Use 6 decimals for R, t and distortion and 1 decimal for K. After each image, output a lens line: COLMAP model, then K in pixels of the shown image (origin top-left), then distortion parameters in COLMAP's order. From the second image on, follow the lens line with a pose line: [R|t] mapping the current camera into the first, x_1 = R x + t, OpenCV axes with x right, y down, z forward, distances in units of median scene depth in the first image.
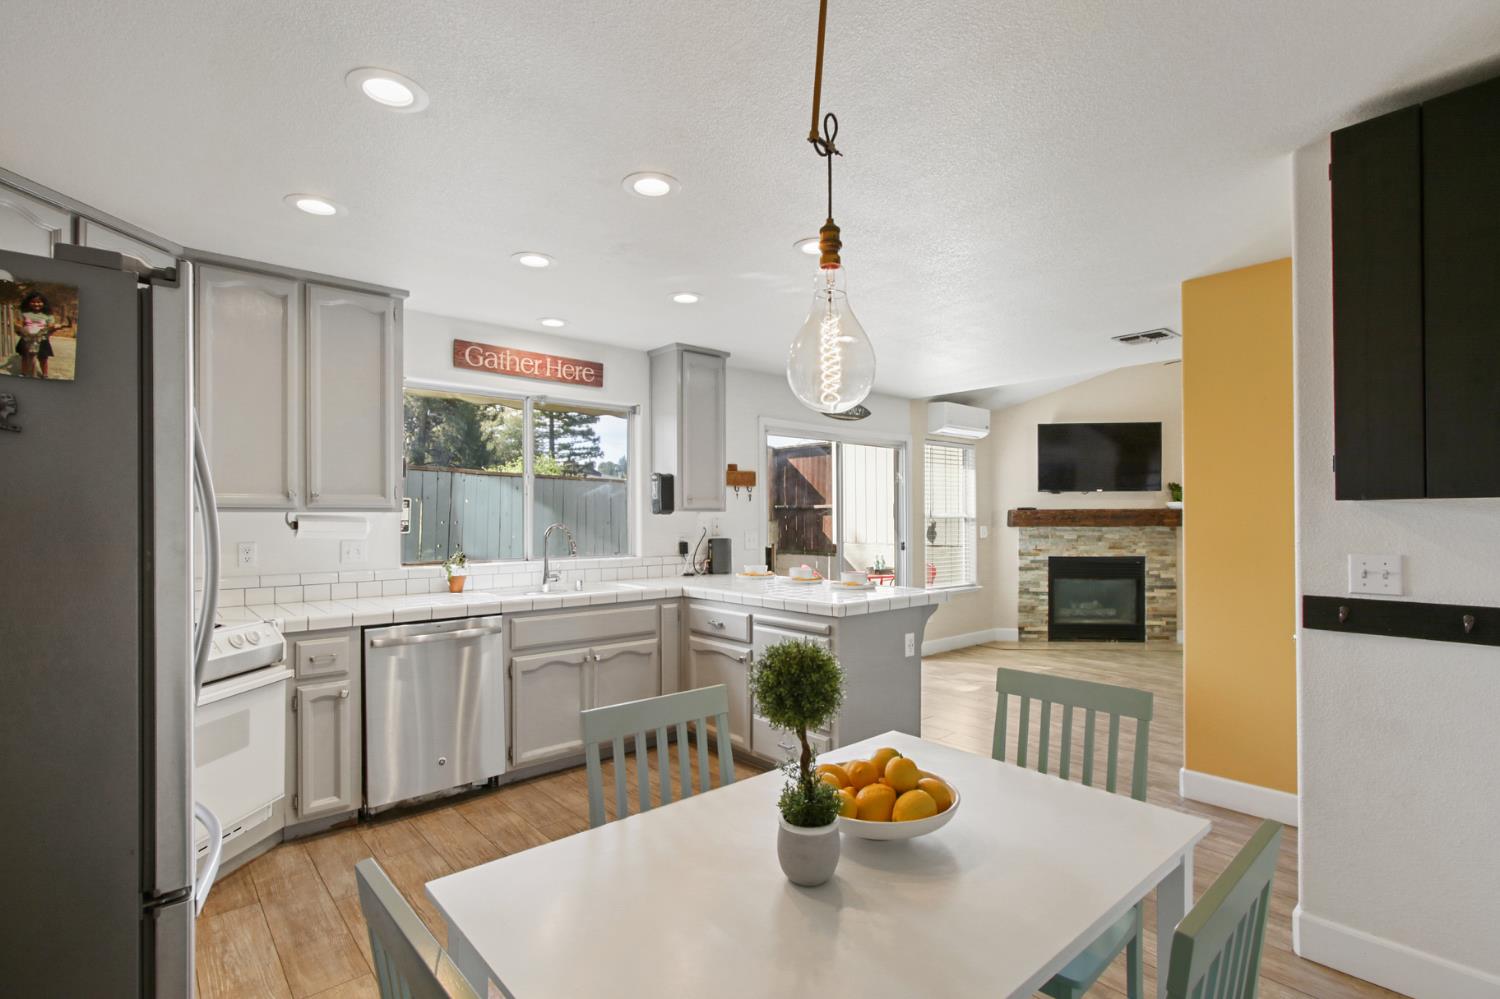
lens RADIAL K [[717.9, 0, 757.9], [0, 717.9, 519.1], [0, 0, 1]] dist [0.000322, 0.000506]
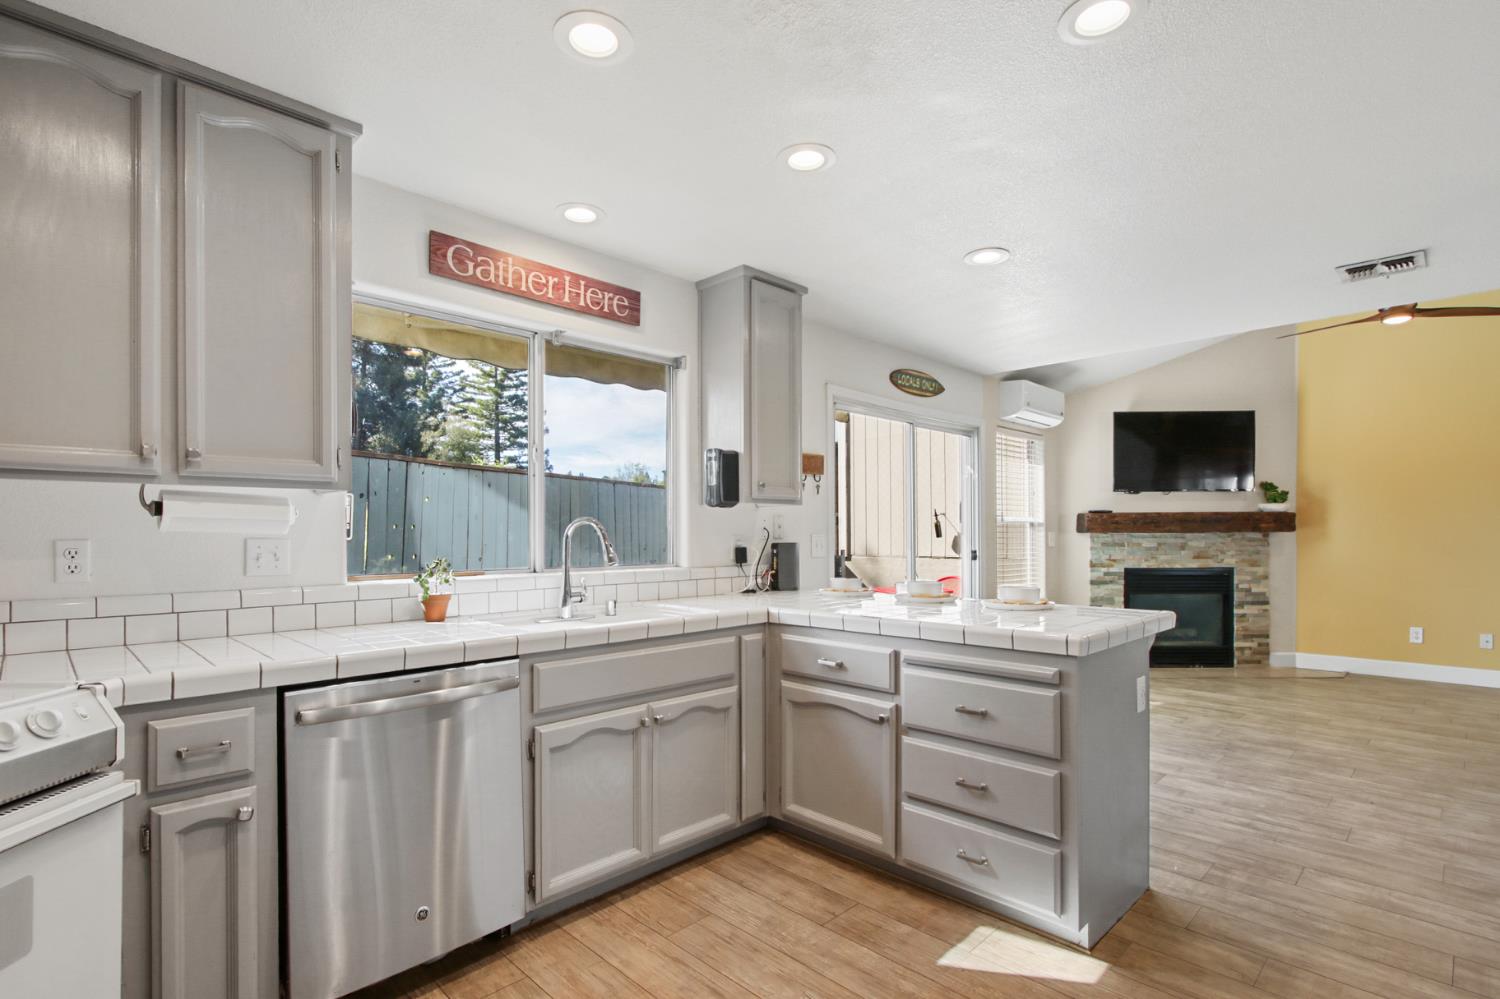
lens RADIAL K [[724.8, 0, 752.9], [0, 724.8, 535.0], [0, 0, 1]] dist [0.001111, -0.000257]
pose [[0.997960, -0.002064, 0.063802, -0.149884], [0.002195, 0.999996, -0.001987, 0.022881], [-0.063797, 0.002123, 0.997961, 0.282012]]
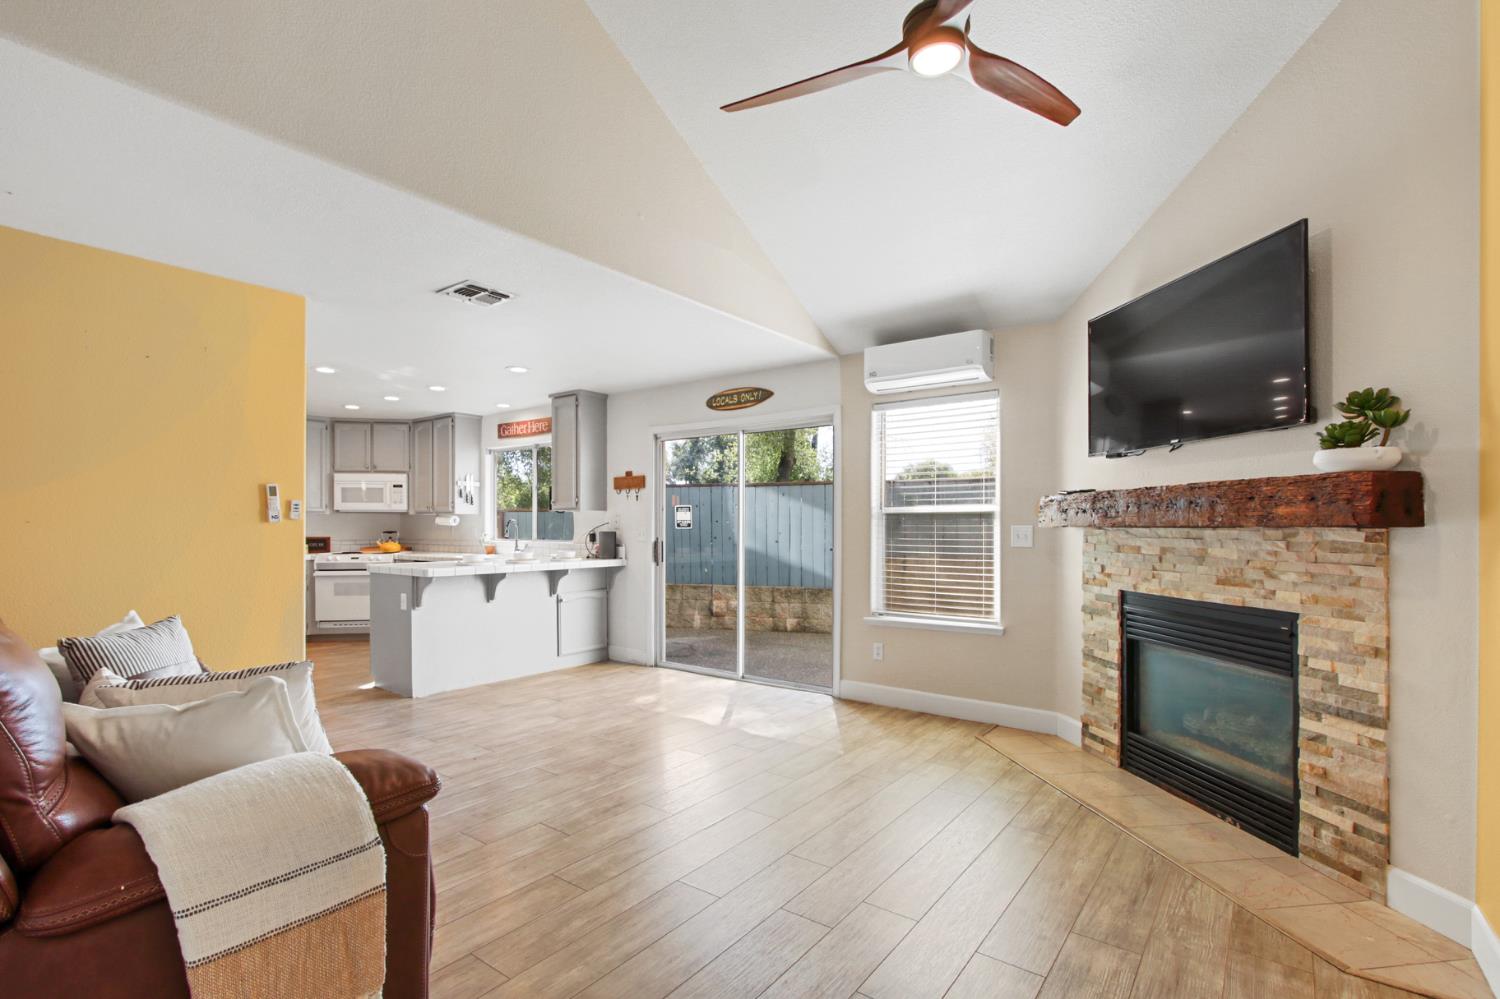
lens RADIAL K [[707.3, 0, 743.9], [0, 707.3, 528.0], [0, 0, 1]] dist [-0.000777, -0.000116]
pose [[0.194122, 0.004689, -0.980966, 1.364998], [-0.004290, 0.999983, 0.003931, 0.016554], [0.980968, 0.003445, 0.194139, 1.104723]]
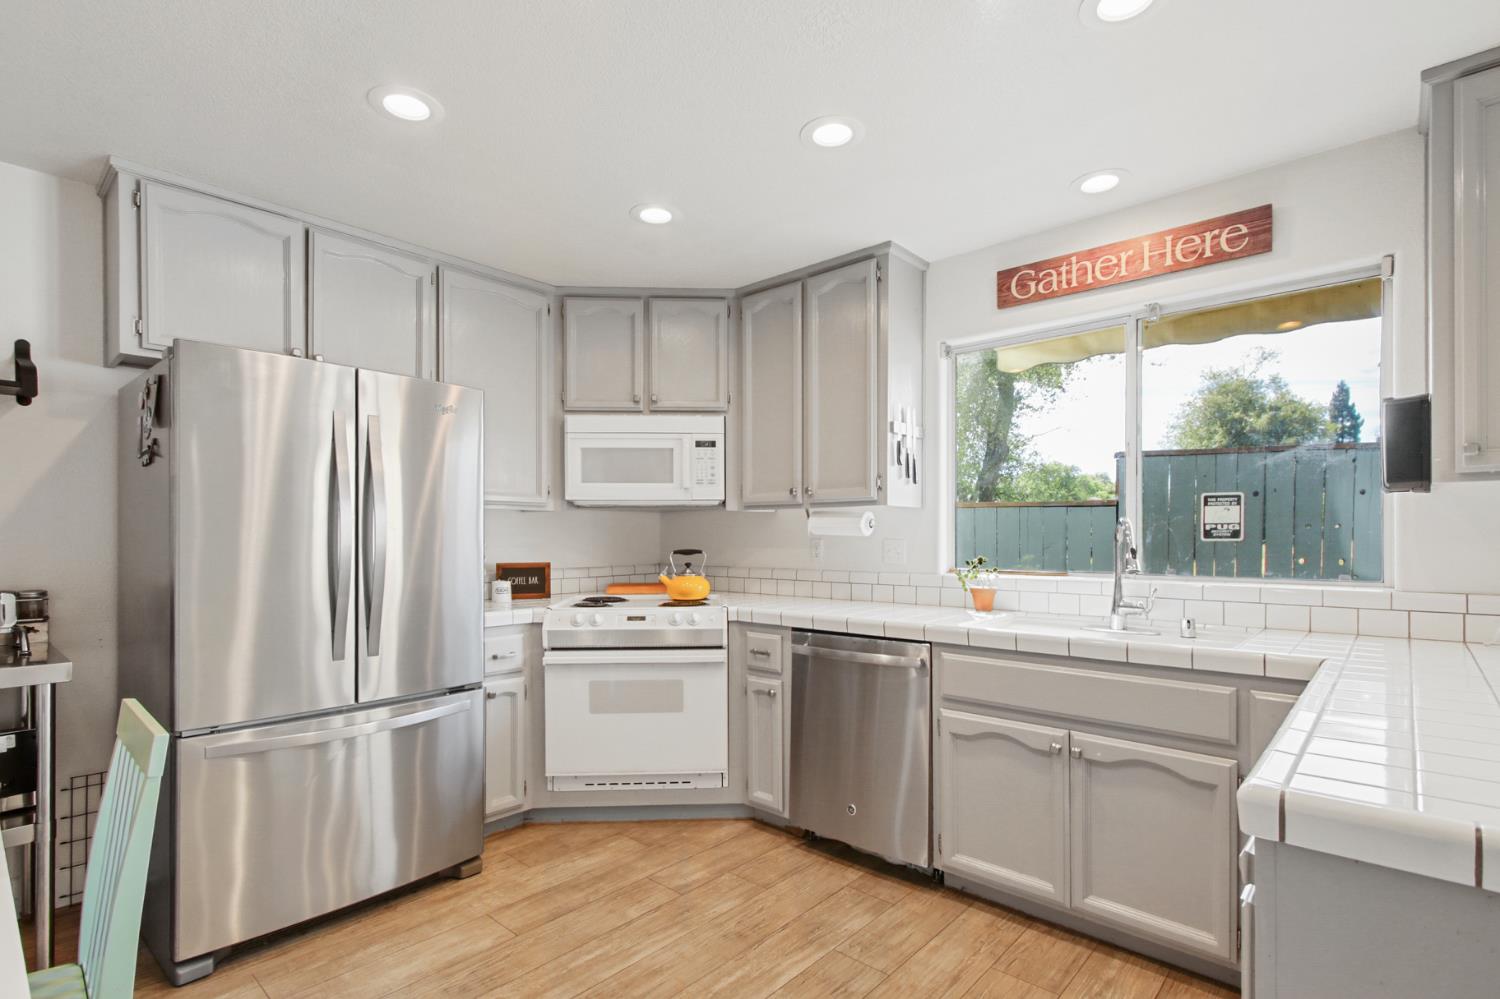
lens RADIAL K [[718.0, 0, 744.9], [0, 718.0, 538.4], [0, 0, 1]] dist [0.002321, 0.000437]
pose [[0.106397, 0.005490, -0.994309, 0.252404], [-0.002206, 0.999984, 0.005285, 0.019547], [0.994321, 0.001632, 0.106407, 0.568241]]
